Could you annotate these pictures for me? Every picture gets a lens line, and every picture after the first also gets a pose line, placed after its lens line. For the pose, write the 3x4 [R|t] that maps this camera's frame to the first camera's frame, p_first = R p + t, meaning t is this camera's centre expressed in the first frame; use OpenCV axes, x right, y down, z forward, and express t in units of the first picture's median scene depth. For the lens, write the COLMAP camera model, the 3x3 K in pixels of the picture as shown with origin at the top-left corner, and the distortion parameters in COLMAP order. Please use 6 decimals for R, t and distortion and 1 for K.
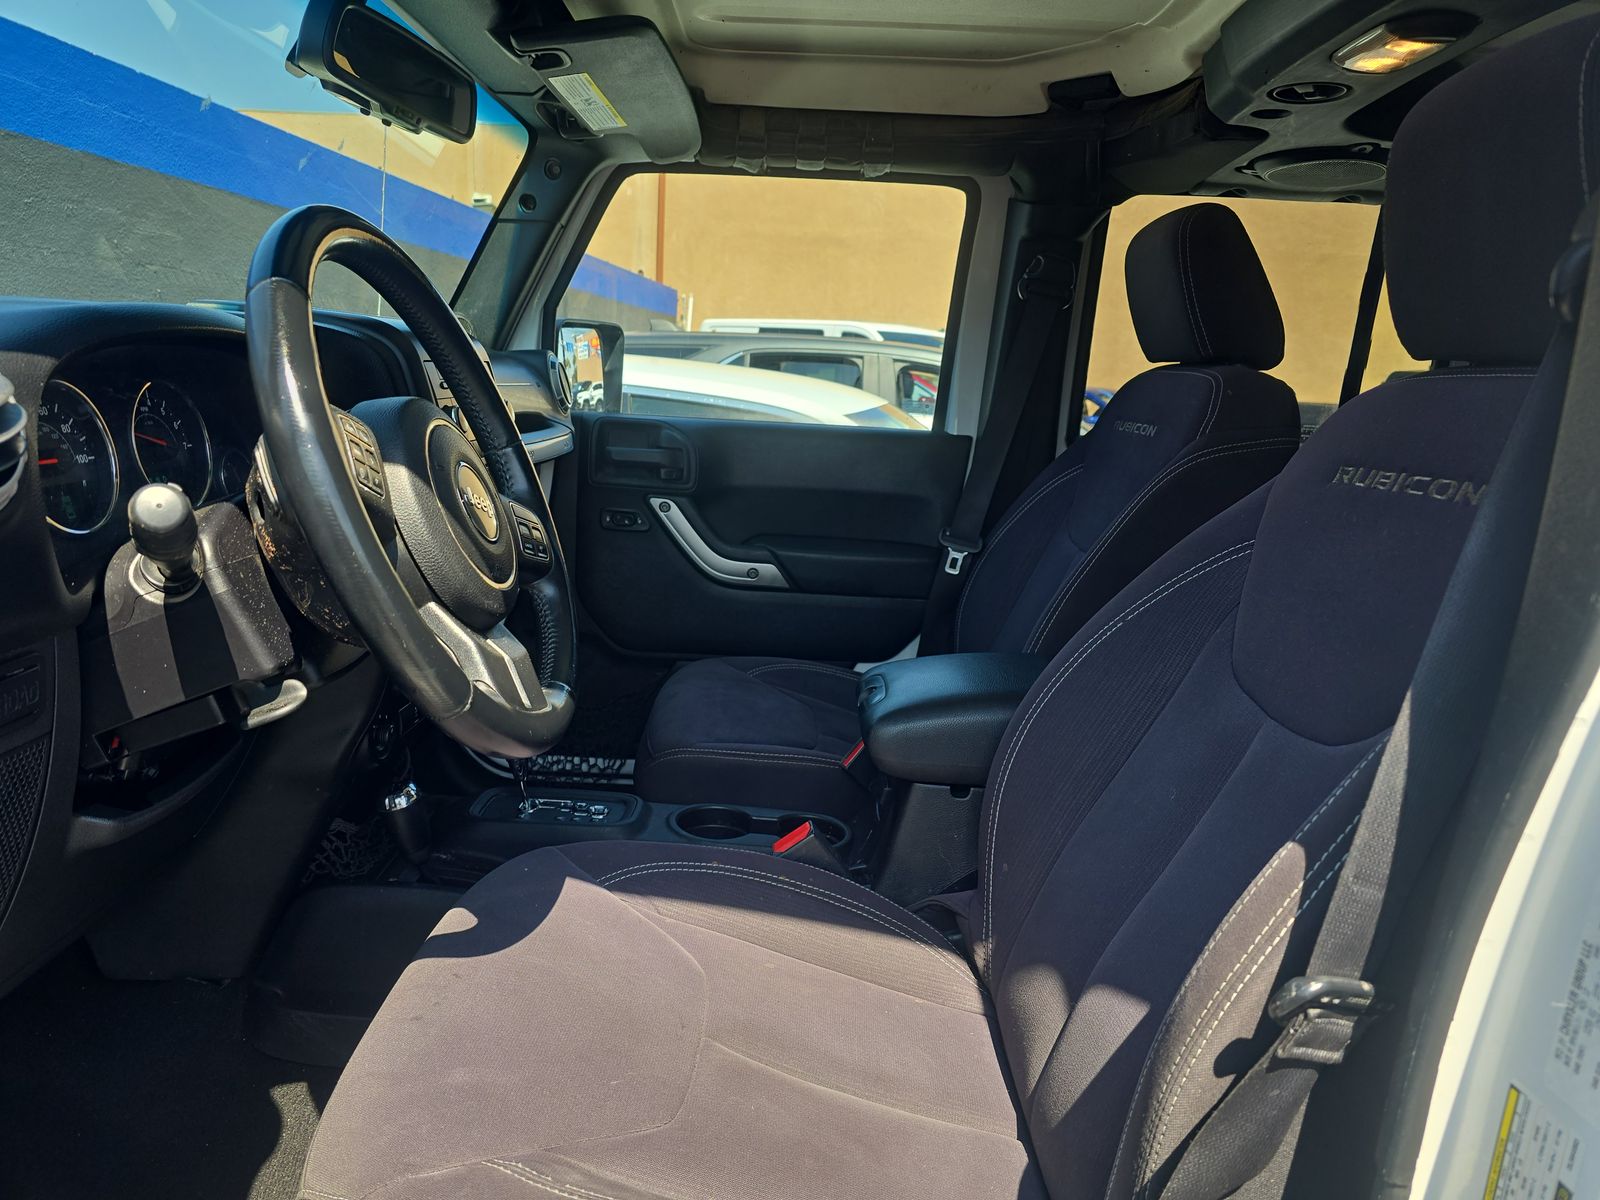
lens RADIAL K [[1094.8, 0, 776.5], [0, 1094.8, 595.7], [0, 0, 1]] dist [0.082401, -0.074325]
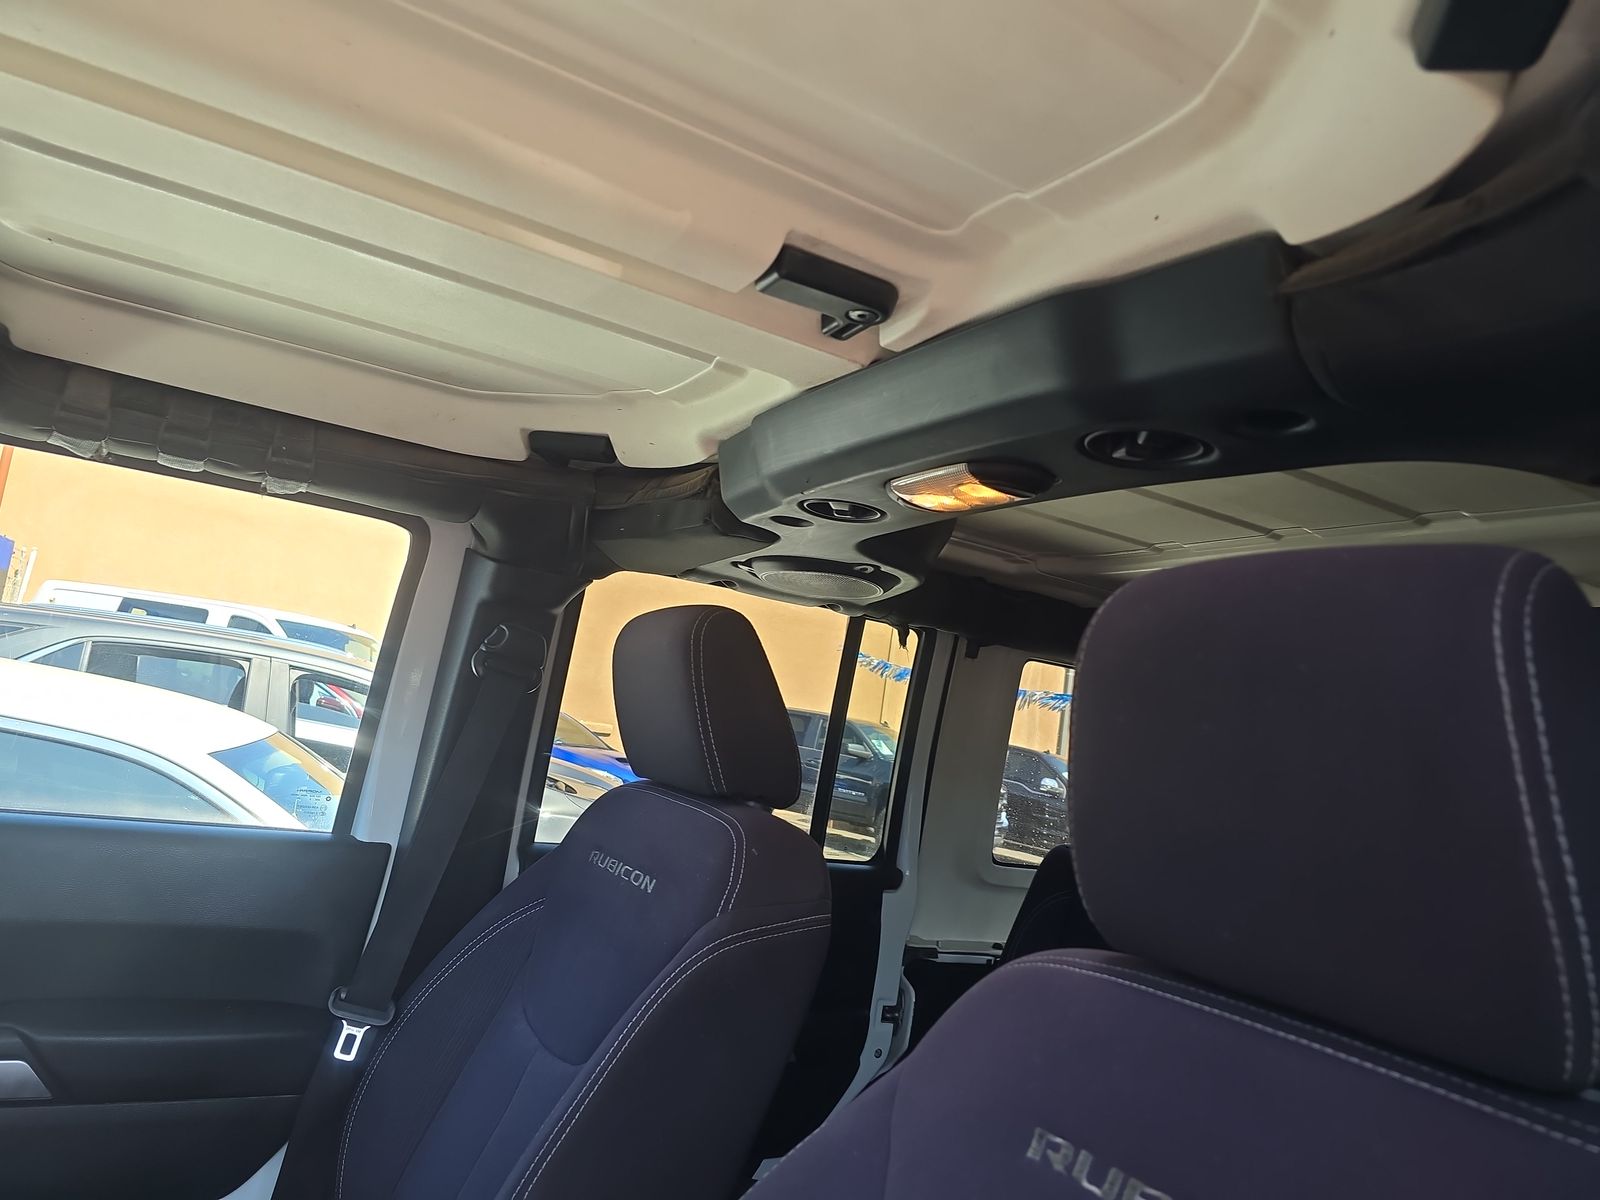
lens RADIAL K [[1045.4, 0, 807.9], [0, 1045.4, 577.5], [0, 0, 1]] dist [-0.001747, 0.000053]
pose [[0.842499, 0.128929, 0.523042, 0.031059], [0.020698, 0.962473, -0.270587, -0.147815], [-0.538300, 0.238795, 0.808214, 0.304046]]
